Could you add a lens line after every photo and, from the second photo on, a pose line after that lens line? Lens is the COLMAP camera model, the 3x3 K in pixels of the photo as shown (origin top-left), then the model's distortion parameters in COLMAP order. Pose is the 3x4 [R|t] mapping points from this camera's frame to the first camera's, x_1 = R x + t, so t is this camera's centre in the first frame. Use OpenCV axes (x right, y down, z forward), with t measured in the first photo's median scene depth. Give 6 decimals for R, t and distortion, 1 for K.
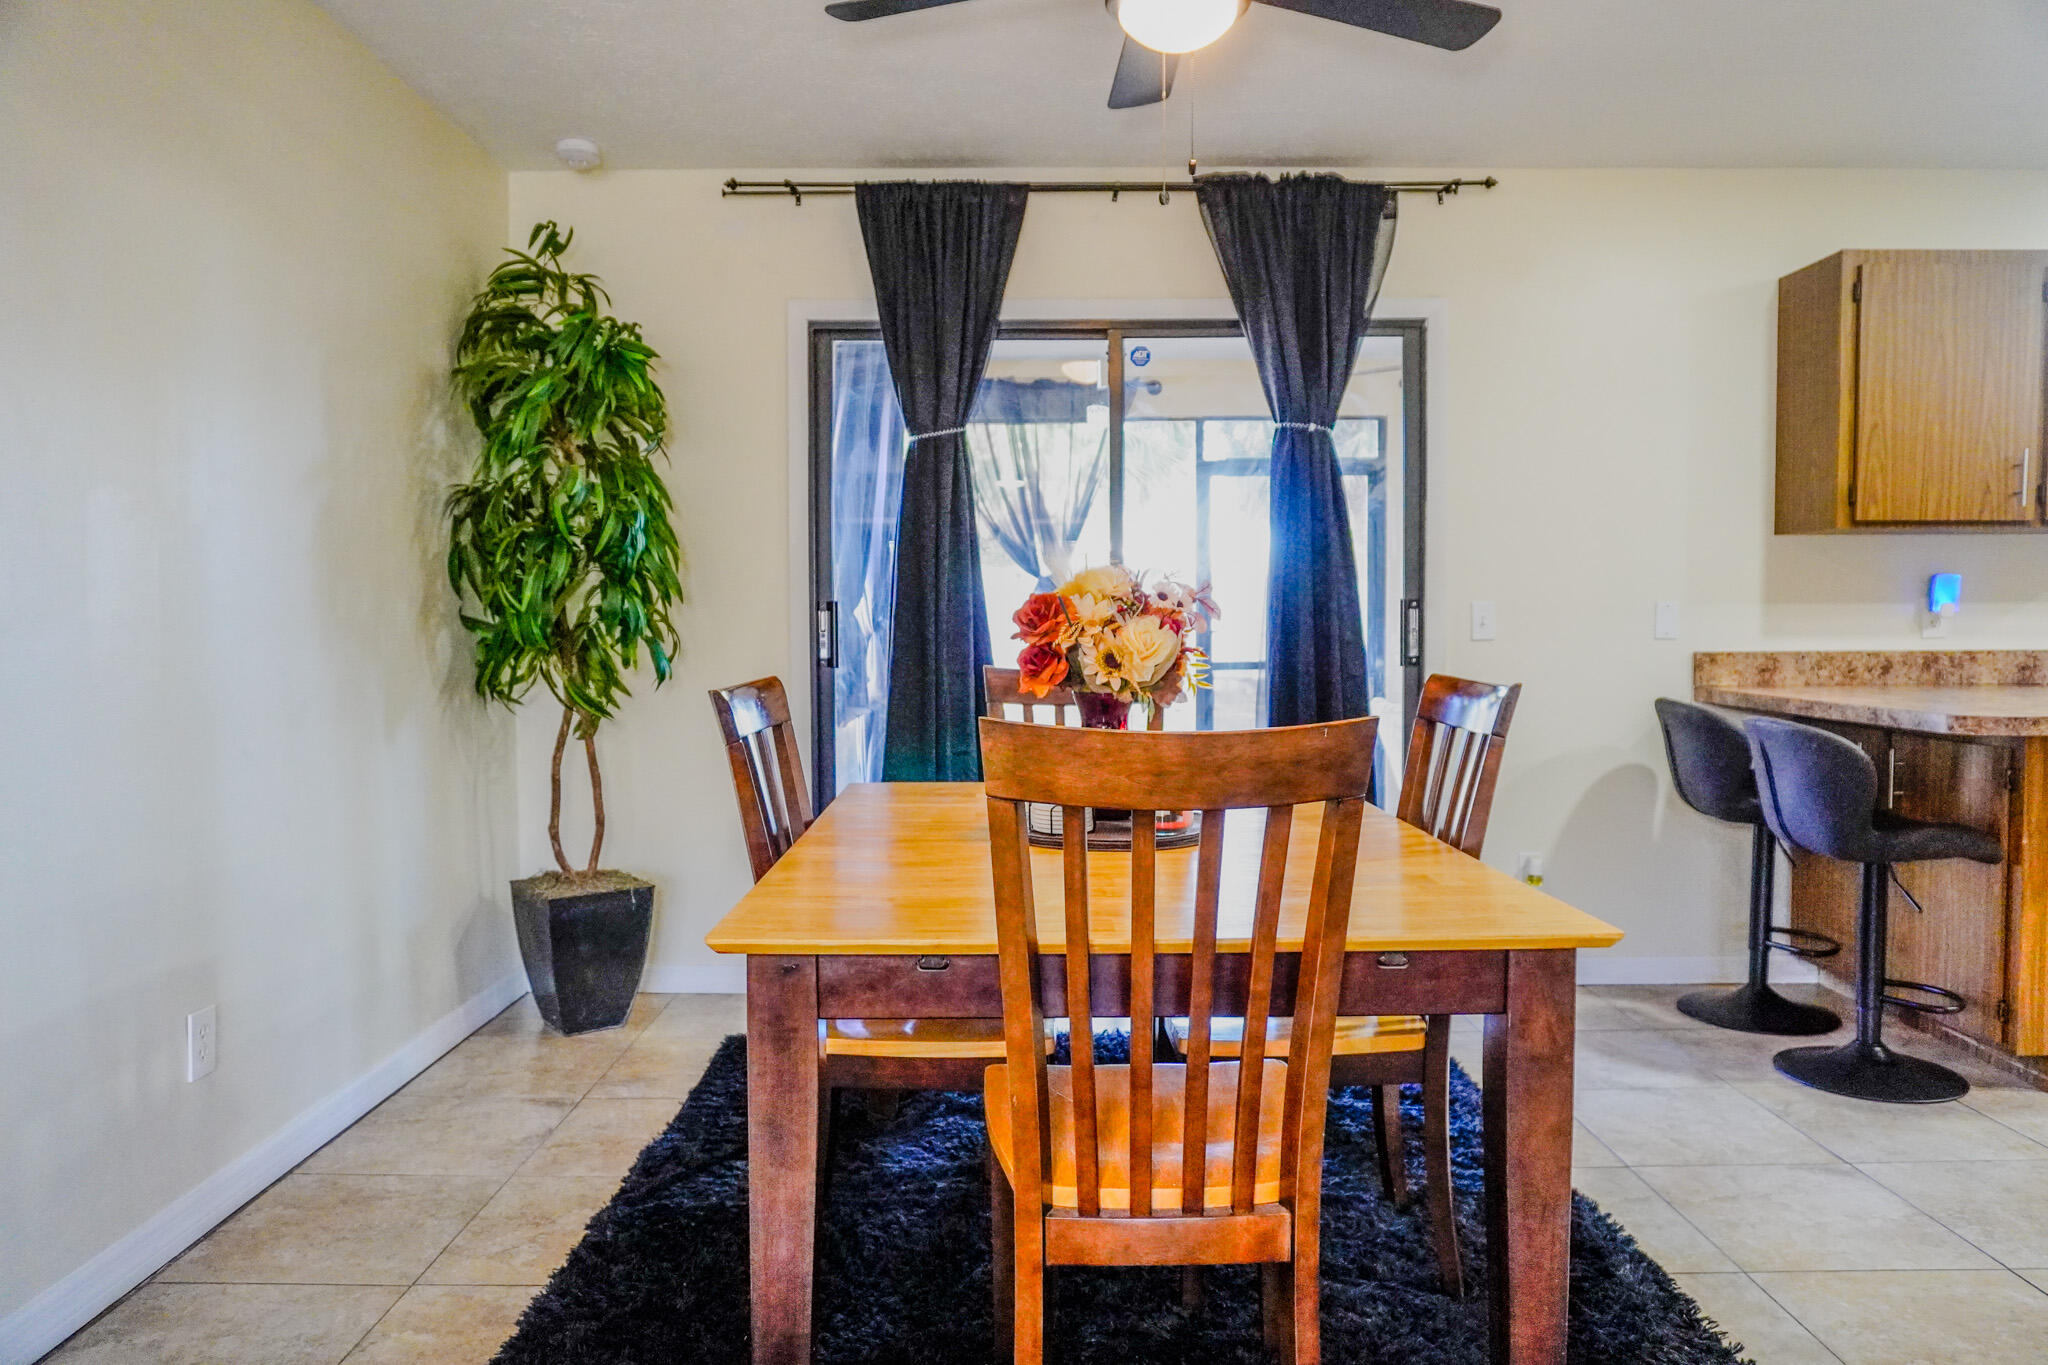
lens RADIAL K [[1365.4, 0, 1013.6], [0, 1365.4, 684.1], [0, 0, 1]] dist [-0.033059, 0.012774]
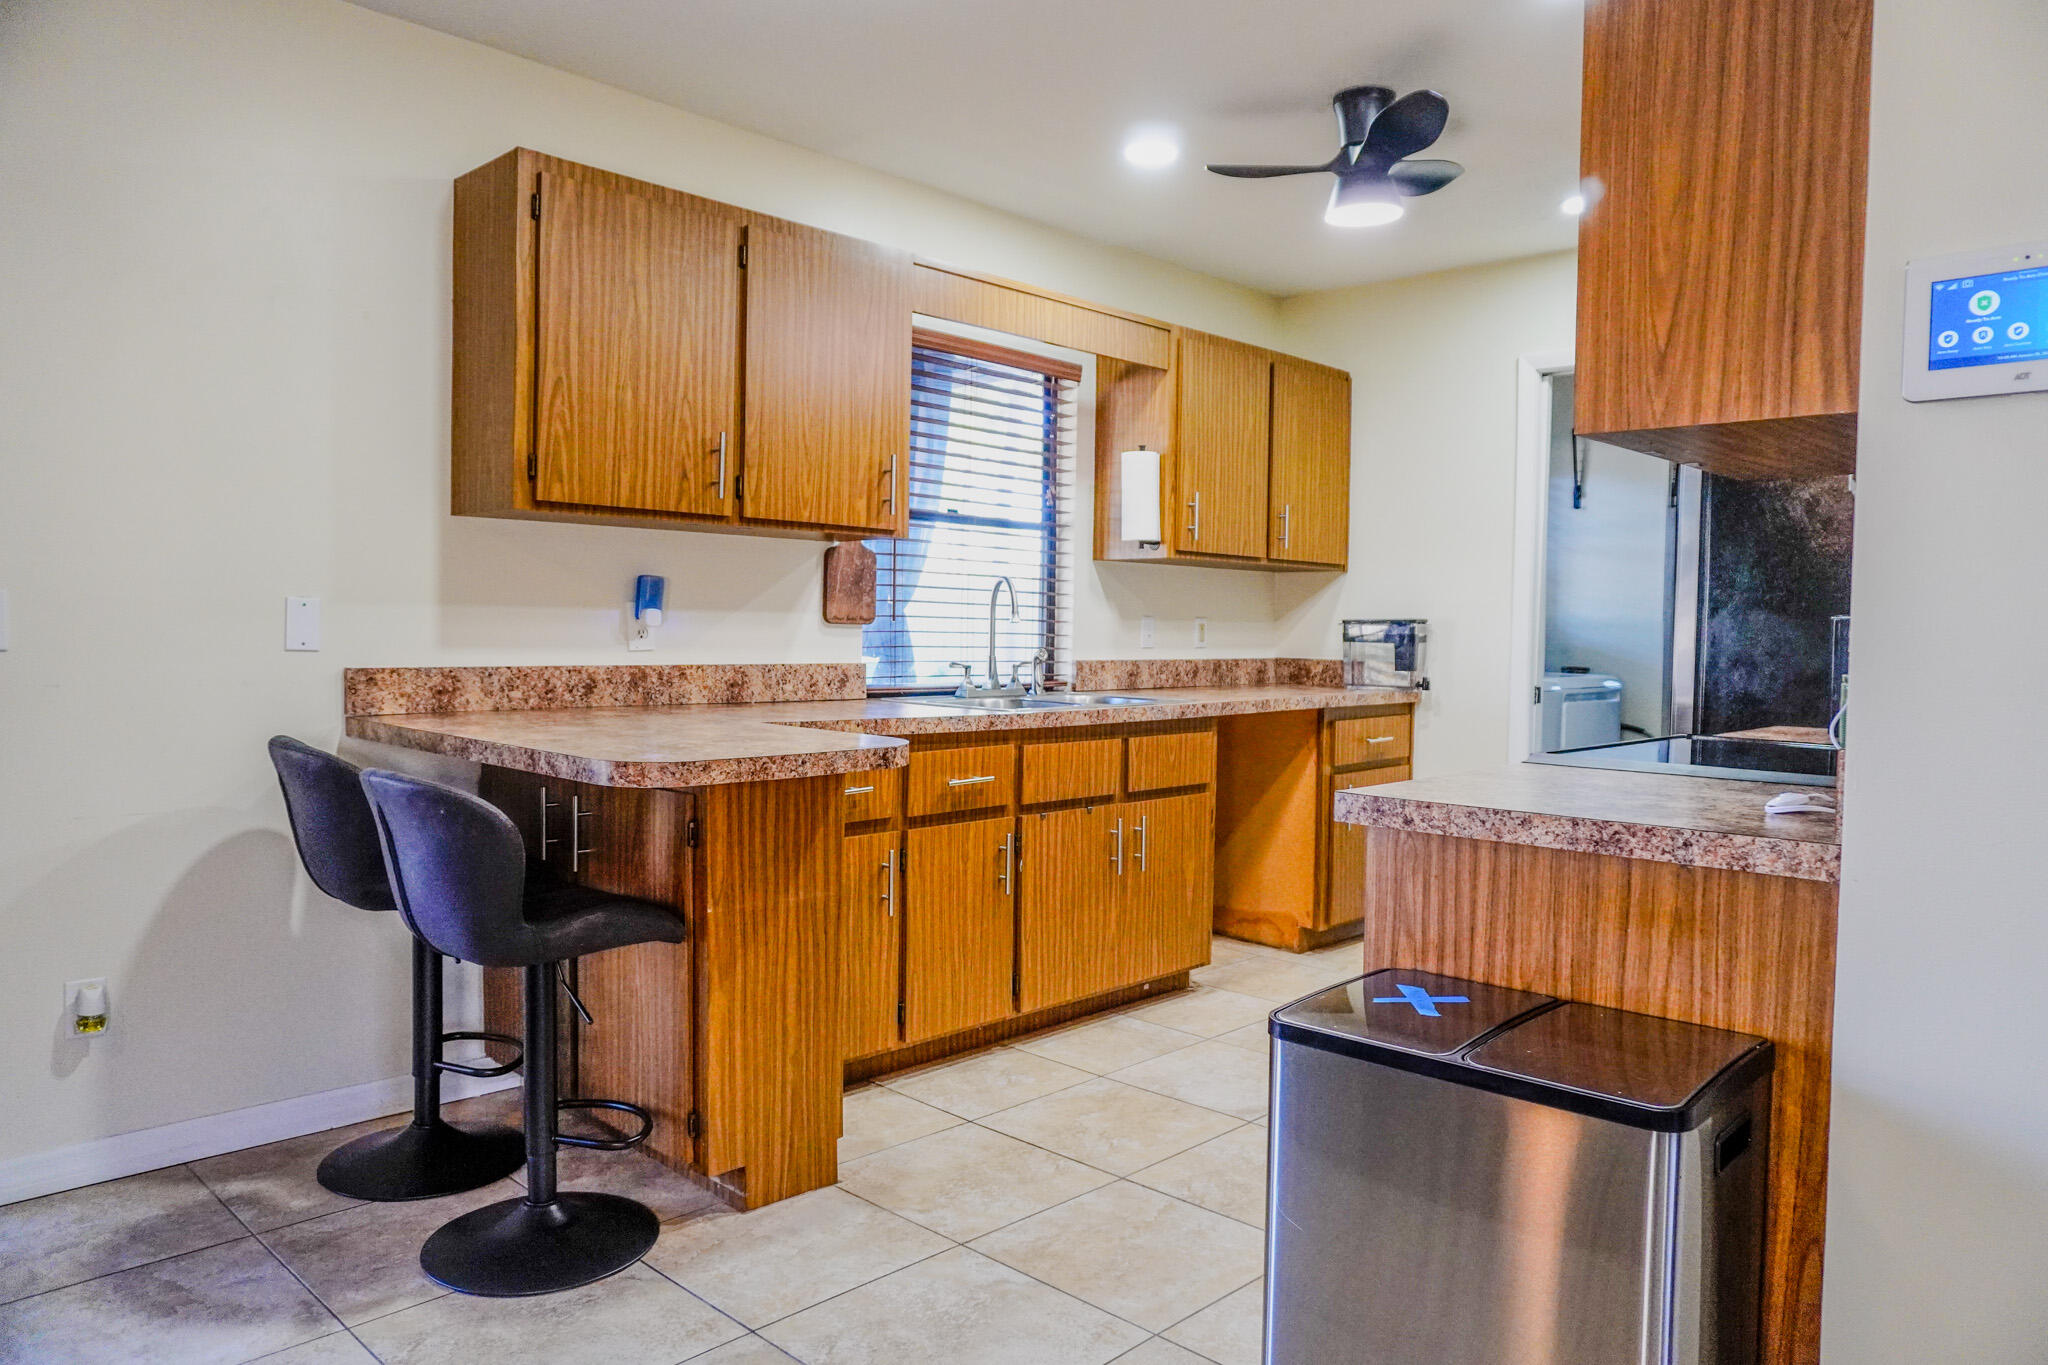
lens RADIAL K [[1365.4, 0, 1020.5], [0, 1365.4, 686.5], [0, 0, 1]] dist [-0.033059, 0.012774]
pose [[0.687599, -0.013004, 0.725974, 0.247511], [0.013877, 0.999892, 0.004766, -0.013933], [-0.725958, 0.006797, 0.687705, 0.262198]]
